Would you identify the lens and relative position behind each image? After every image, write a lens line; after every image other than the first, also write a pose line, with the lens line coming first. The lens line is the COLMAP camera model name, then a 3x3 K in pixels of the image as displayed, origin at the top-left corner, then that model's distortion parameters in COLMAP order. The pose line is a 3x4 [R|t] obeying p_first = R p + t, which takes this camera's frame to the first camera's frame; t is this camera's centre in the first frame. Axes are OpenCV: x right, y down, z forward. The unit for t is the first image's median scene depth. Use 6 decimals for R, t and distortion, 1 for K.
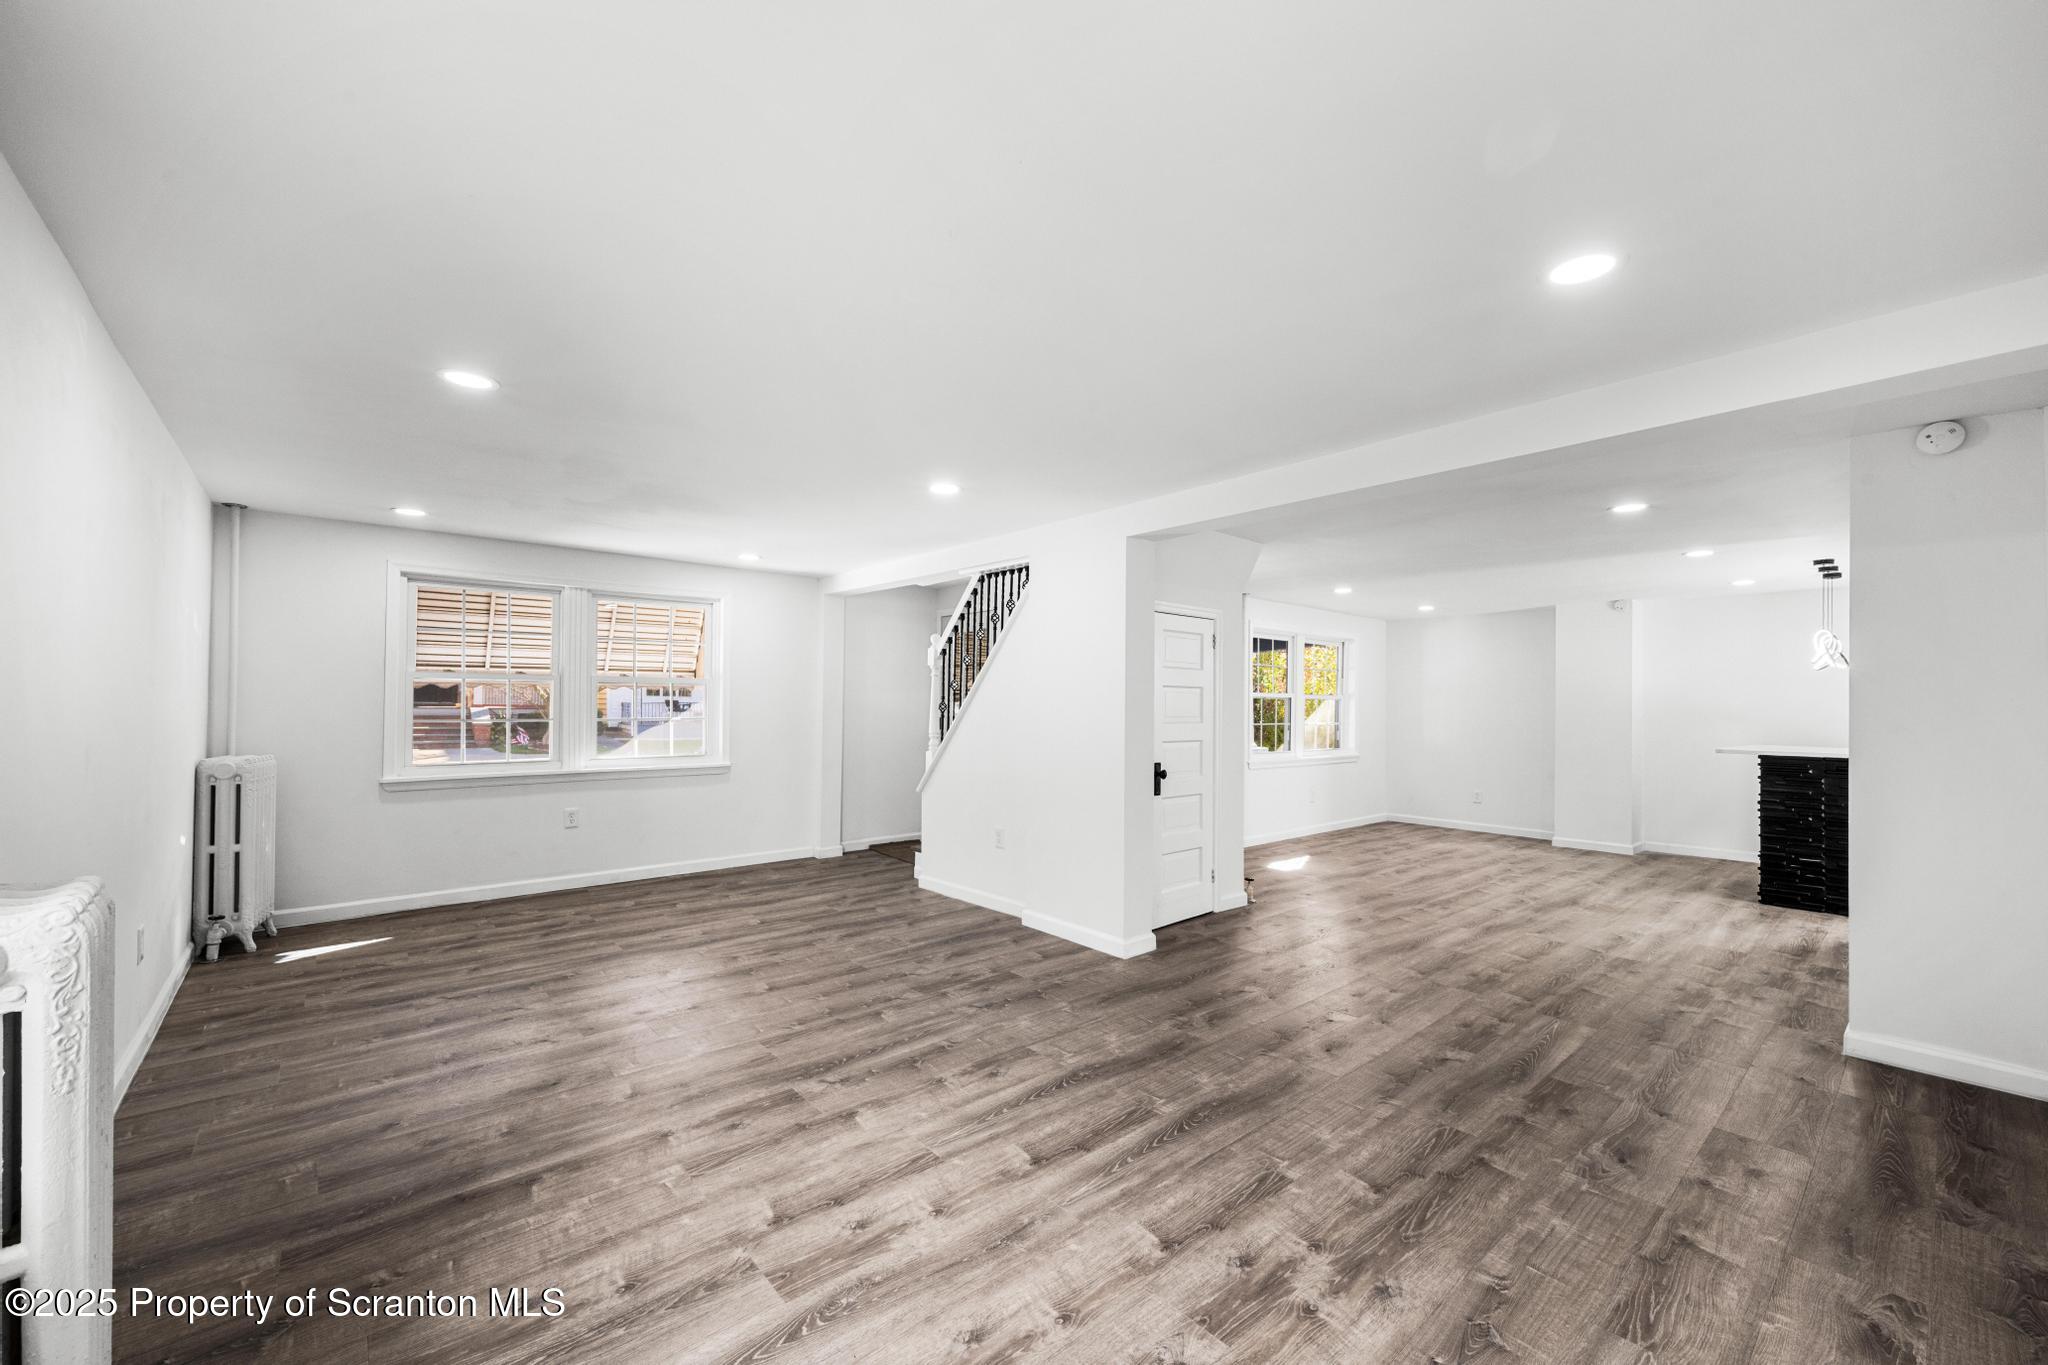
lens RADIAL K [[818.2, 0, 1024.0], [0, 818.2, 682.5], [0, 0, 1]] dist [-0.000360, -0.000055]
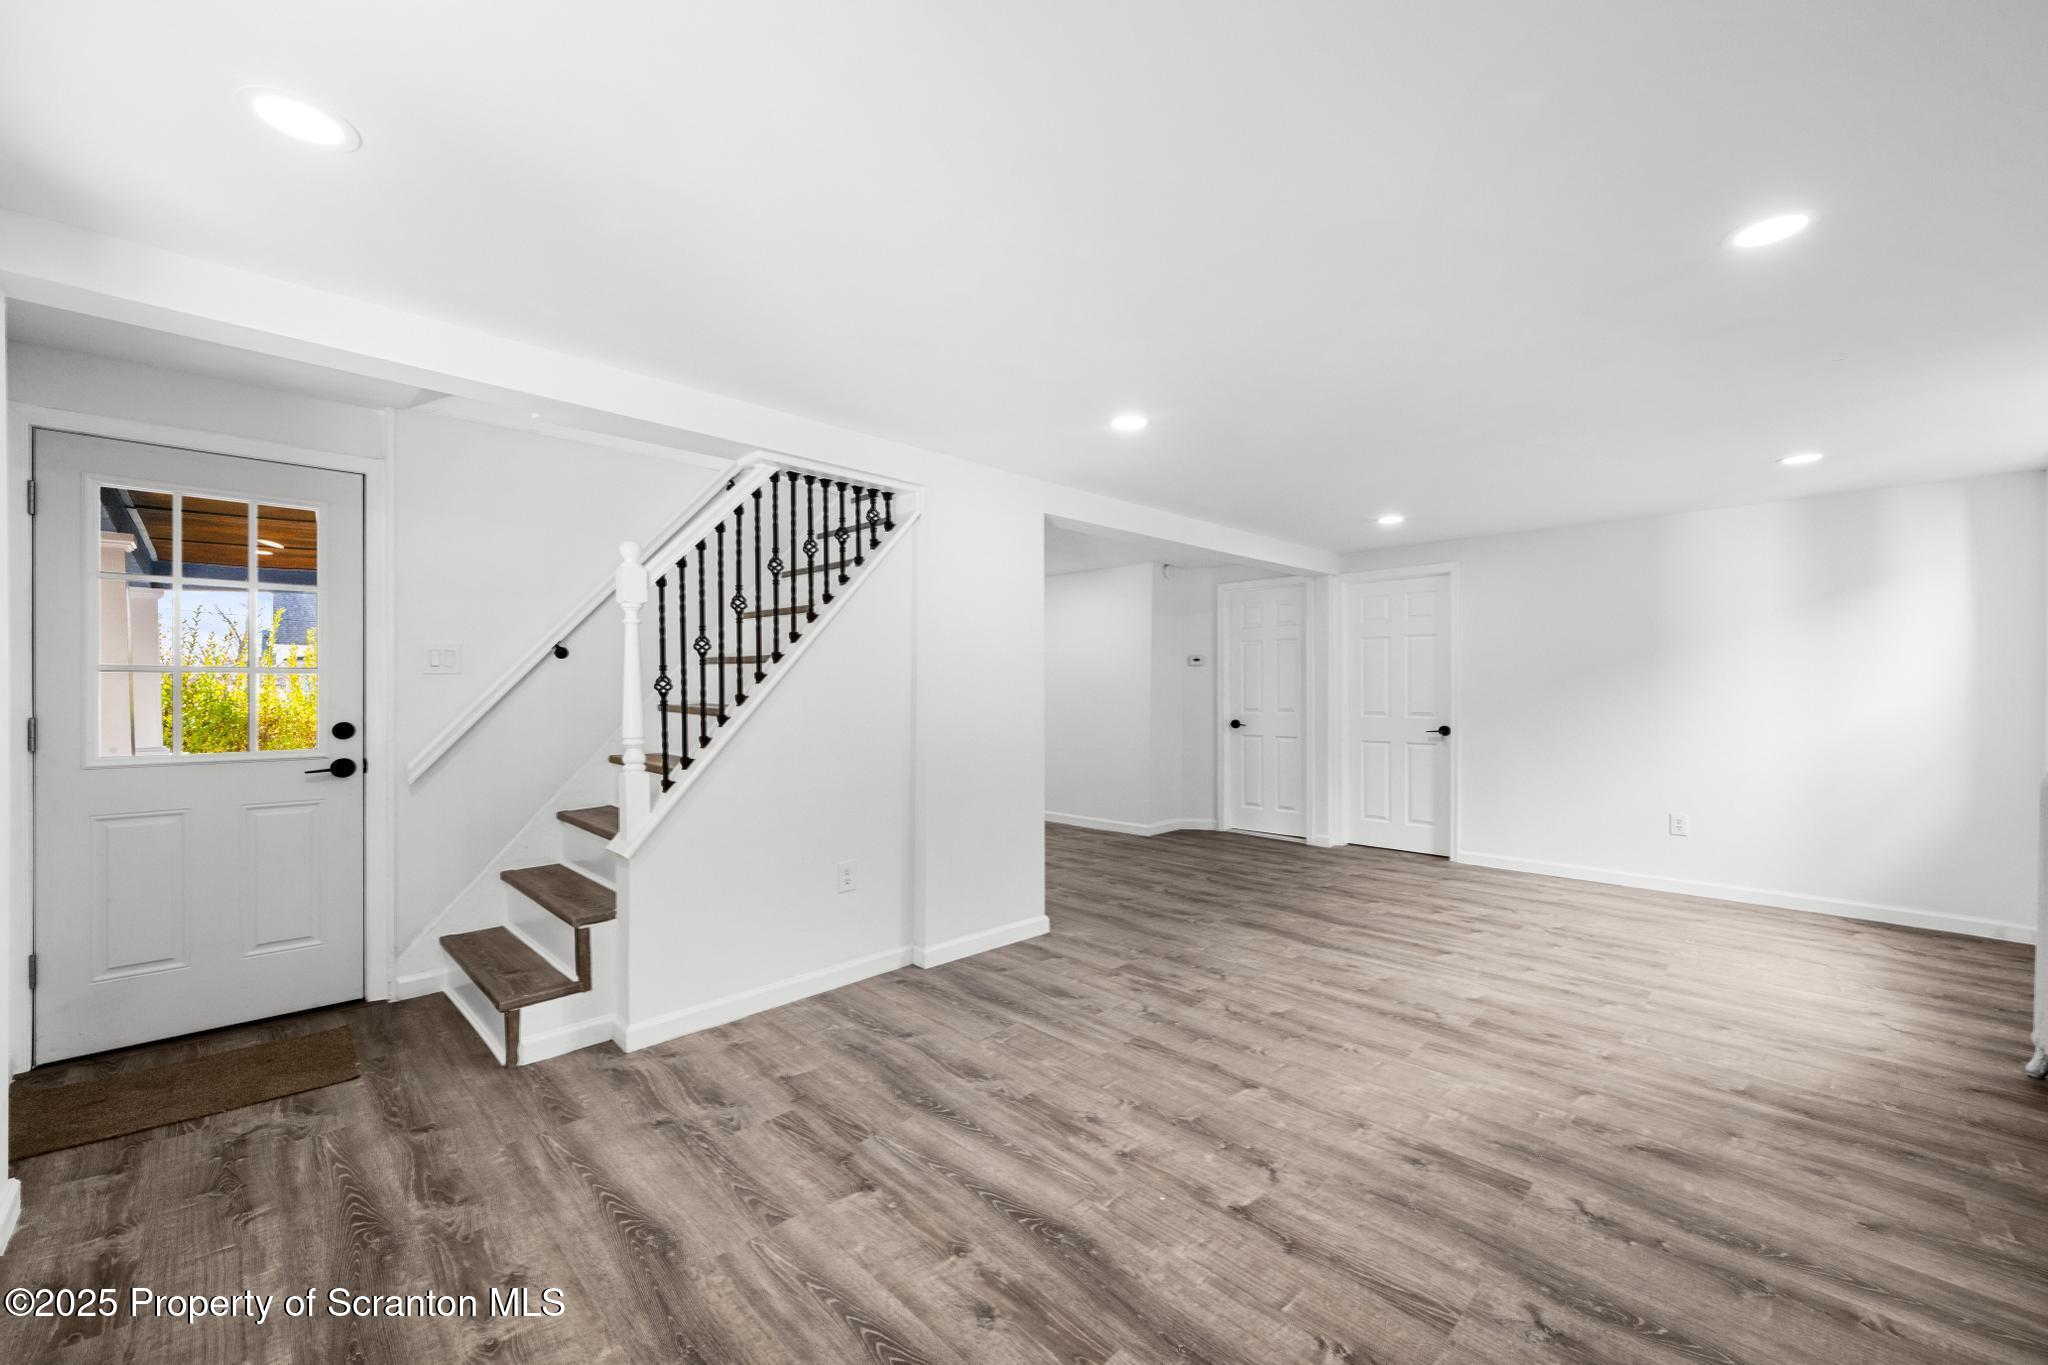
lens RADIAL K [[818.2, 0, 1024.0], [0, 818.2, 682.5], [0, 0, 1]] dist [-0.000360, -0.000055]
pose [[-0.083110, -0.001856, 0.996539, -1.033230], [-0.029115, 0.999576, -0.000566, 0.035244], [-0.996115, -0.029062, -0.083129, 1.312945]]
